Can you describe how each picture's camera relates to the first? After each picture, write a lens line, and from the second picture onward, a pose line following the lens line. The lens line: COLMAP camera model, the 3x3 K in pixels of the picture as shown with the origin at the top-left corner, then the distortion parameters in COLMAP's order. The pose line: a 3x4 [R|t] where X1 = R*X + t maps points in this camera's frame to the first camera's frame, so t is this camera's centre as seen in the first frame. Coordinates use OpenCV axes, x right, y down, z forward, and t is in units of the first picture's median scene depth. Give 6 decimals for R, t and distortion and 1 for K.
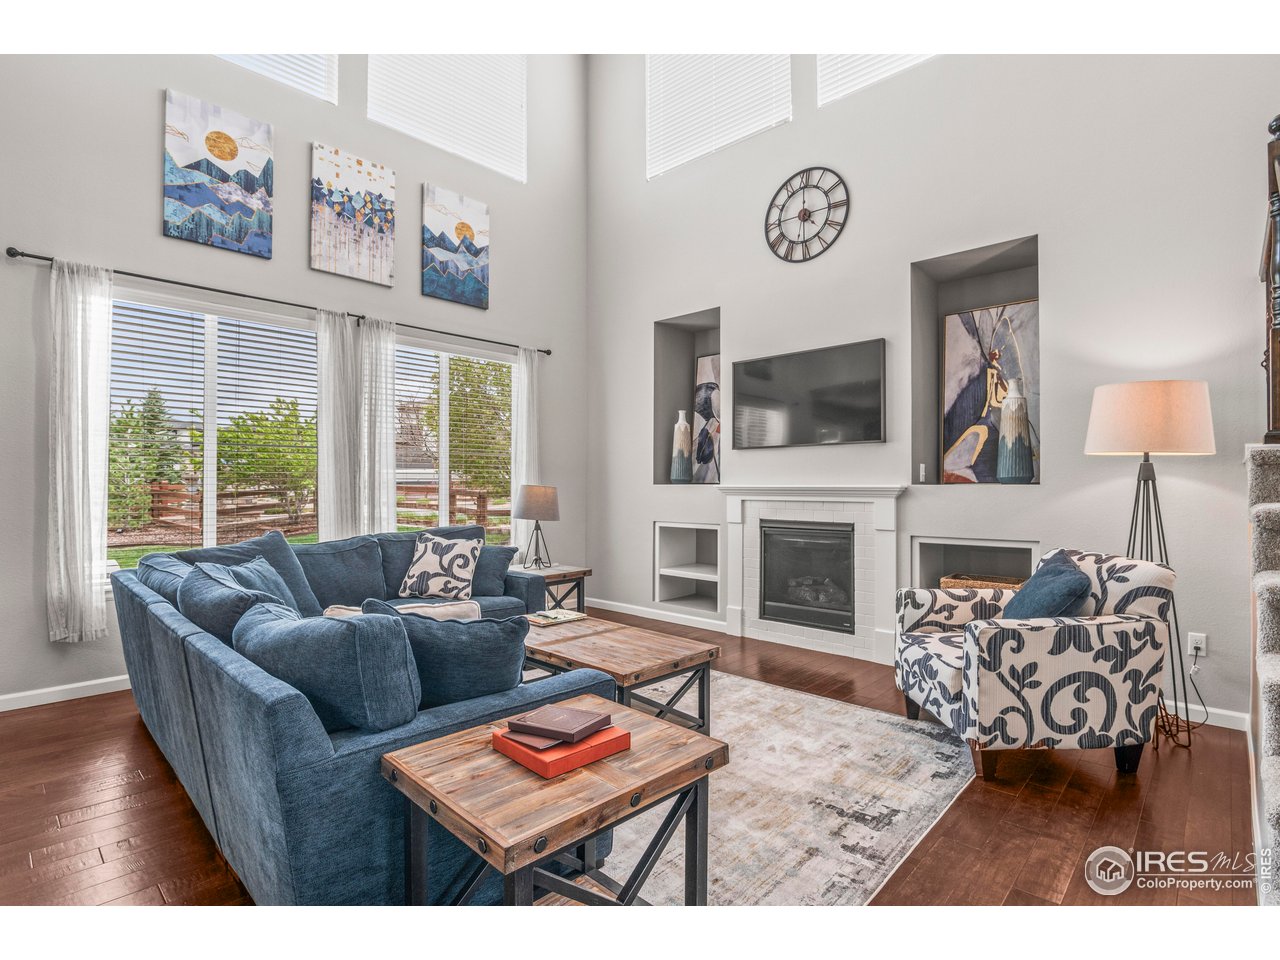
lens RADIAL K [[637.7, 0, 640.2], [0, 637.7, 482.2], [0, 0, 1]] dist [-0.027064, -0.000335]
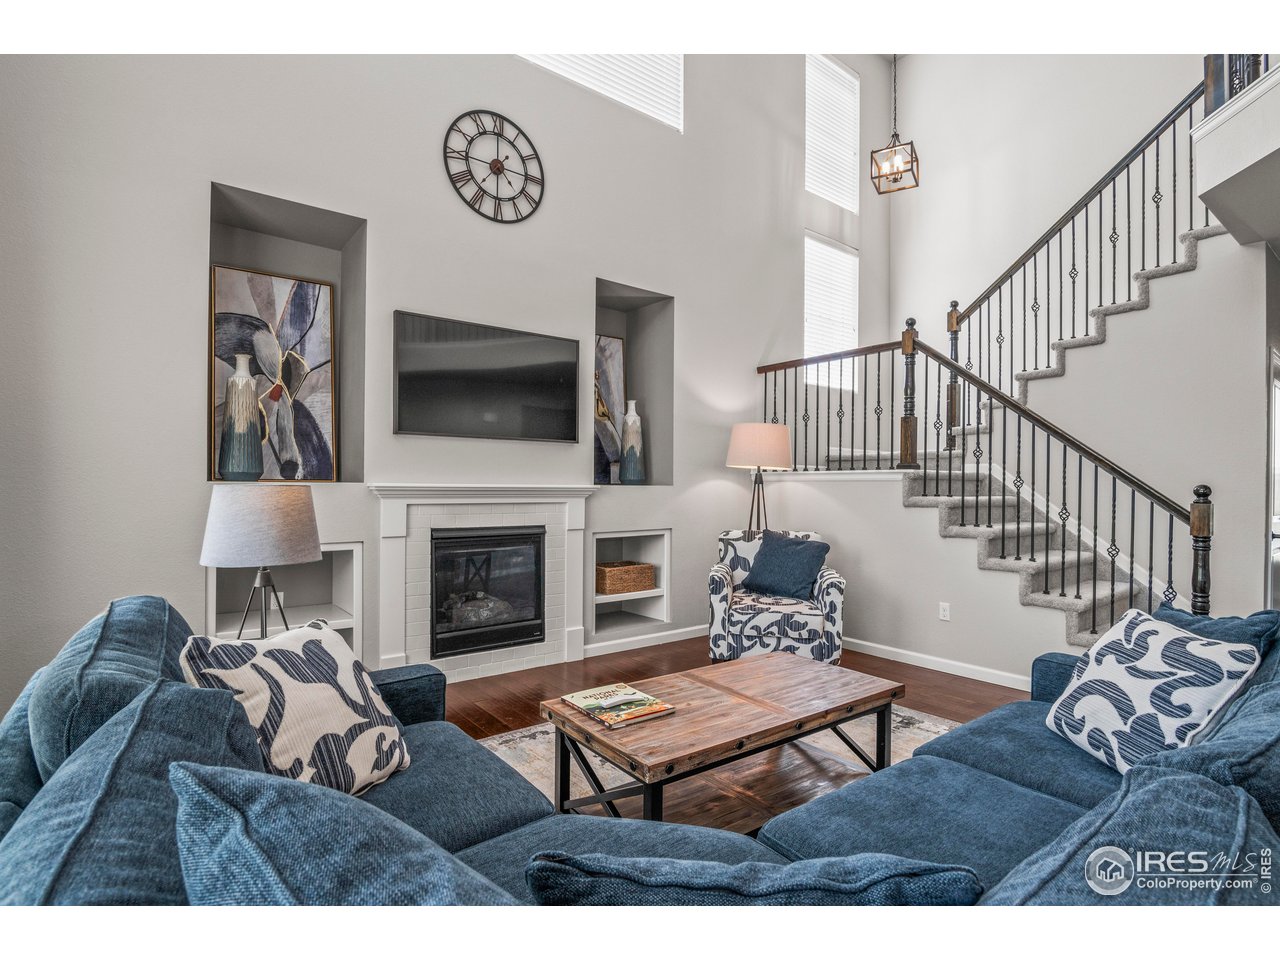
lens RADIAL K [[637.7, 0, 639.6], [0, 637.7, 491.1], [0, 0, 1]] dist [-0.027064, -0.000335]
pose [[0.145096, -0.008255, 0.989383, -0.562226], [-0.012999, 0.999863, 0.010249, 0.001754], [-0.989332, -0.014348, 0.144969, 0.689212]]
